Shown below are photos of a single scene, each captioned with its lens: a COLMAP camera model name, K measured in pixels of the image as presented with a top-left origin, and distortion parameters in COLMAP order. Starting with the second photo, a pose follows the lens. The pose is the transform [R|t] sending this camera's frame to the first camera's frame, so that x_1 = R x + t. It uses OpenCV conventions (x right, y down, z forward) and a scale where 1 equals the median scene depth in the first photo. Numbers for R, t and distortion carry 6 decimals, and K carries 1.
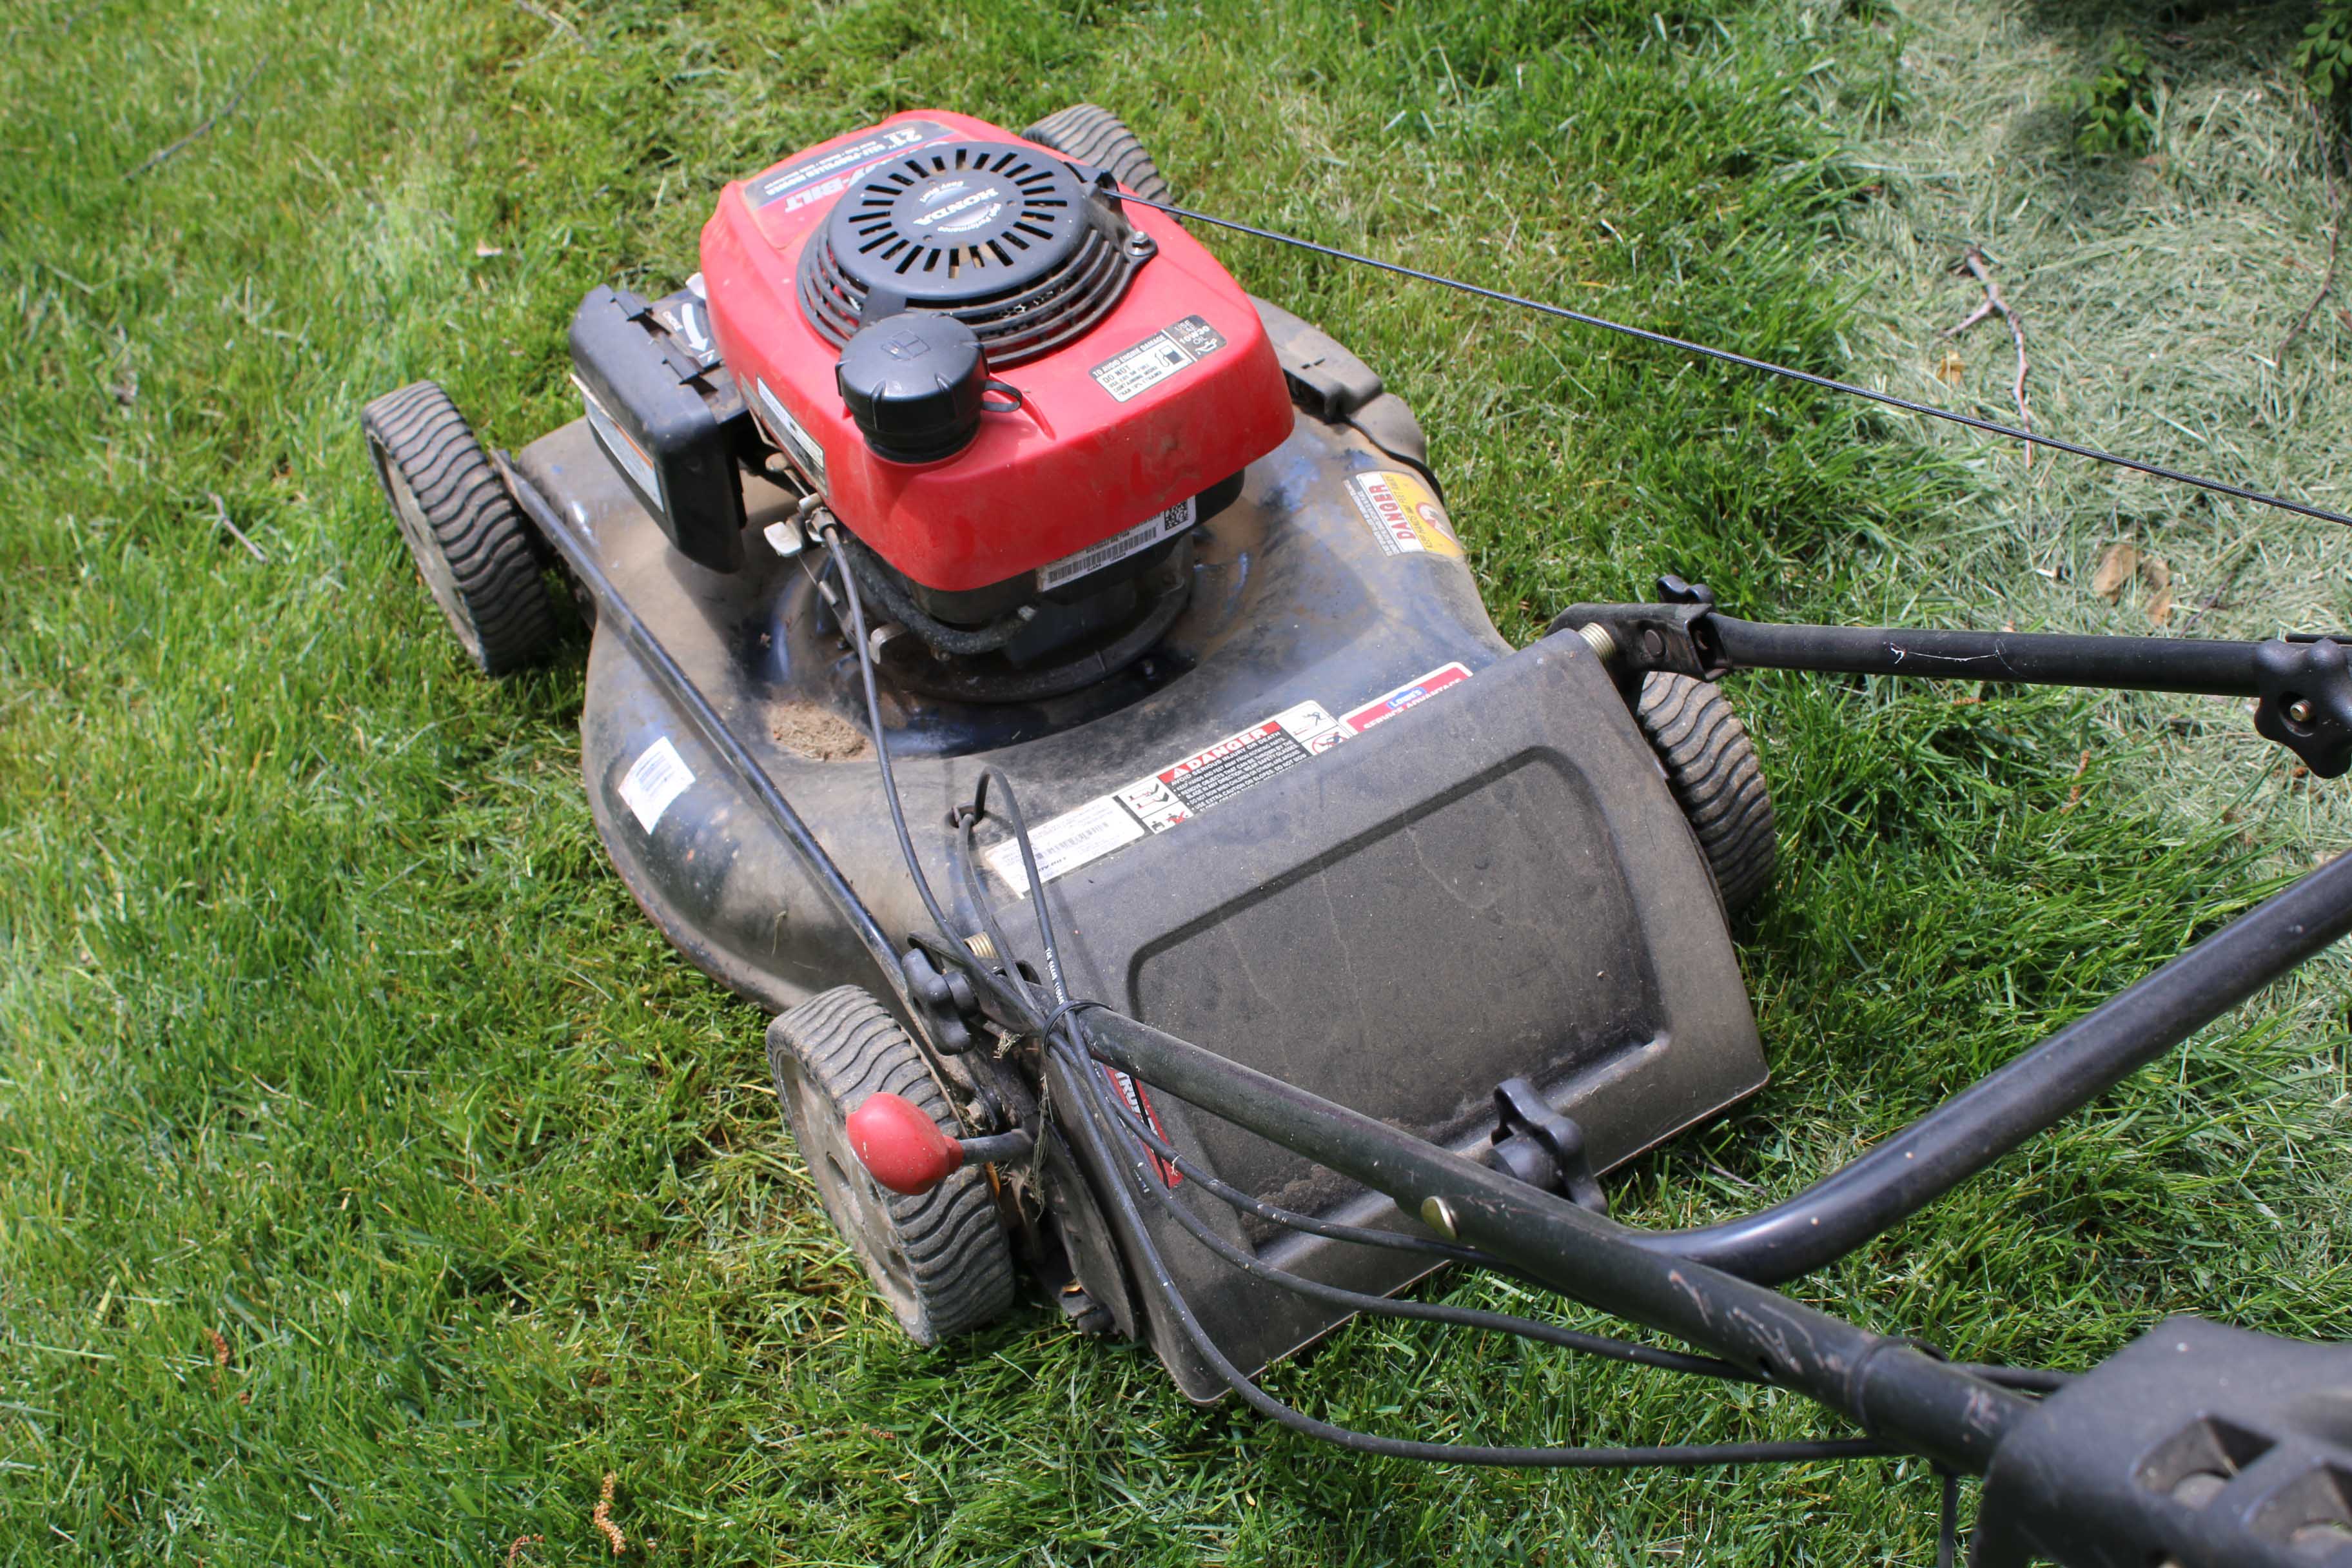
lens RADIAL K [[2940.8, 0, 1172.8], [0, 2940.8, 786.2], [0, 0, 1]] dist [-0.024119, 0.000000]
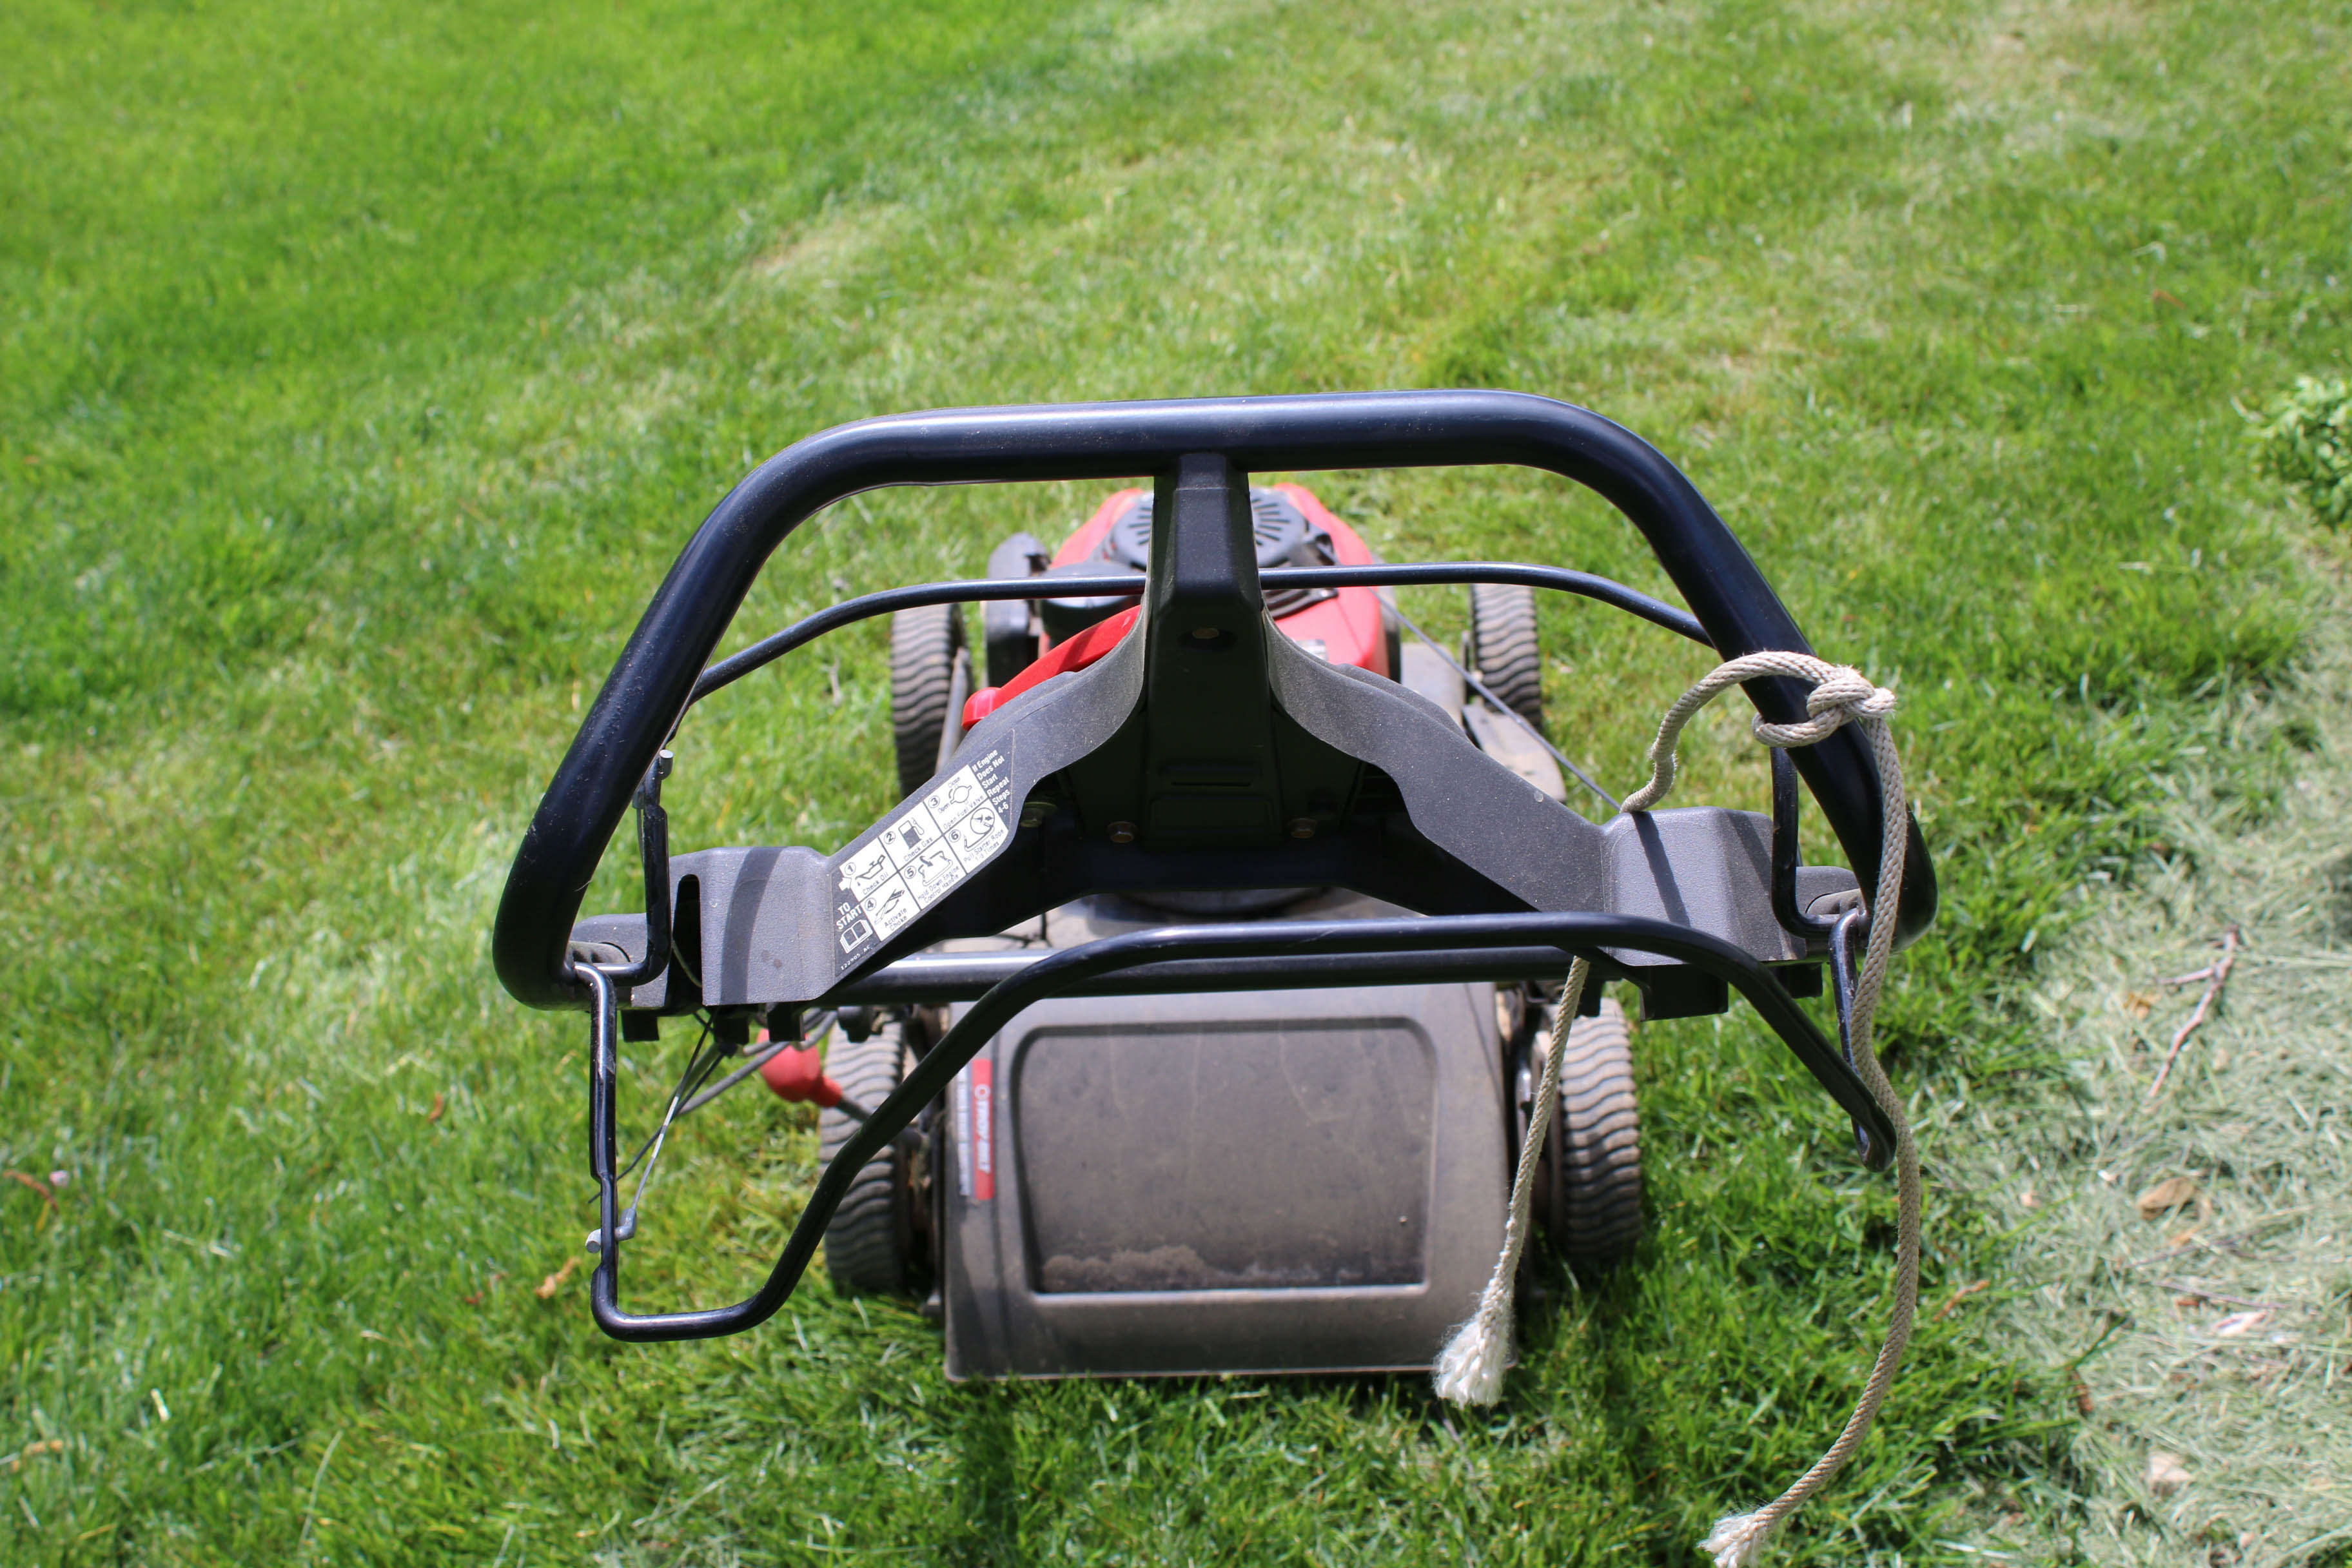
lens RADIAL K [[2940.8, 0, 1177.1], [0, 2940.8, 783.1], [0, 0, 1]] dist [-0.024119, 0.000000]
pose [[0.843178, 0.302799, -0.444256, 0.525483], [-0.402644, 0.903218, -0.148580, 0.112888], [0.356270, 0.304156, 0.883494, -0.151648]]
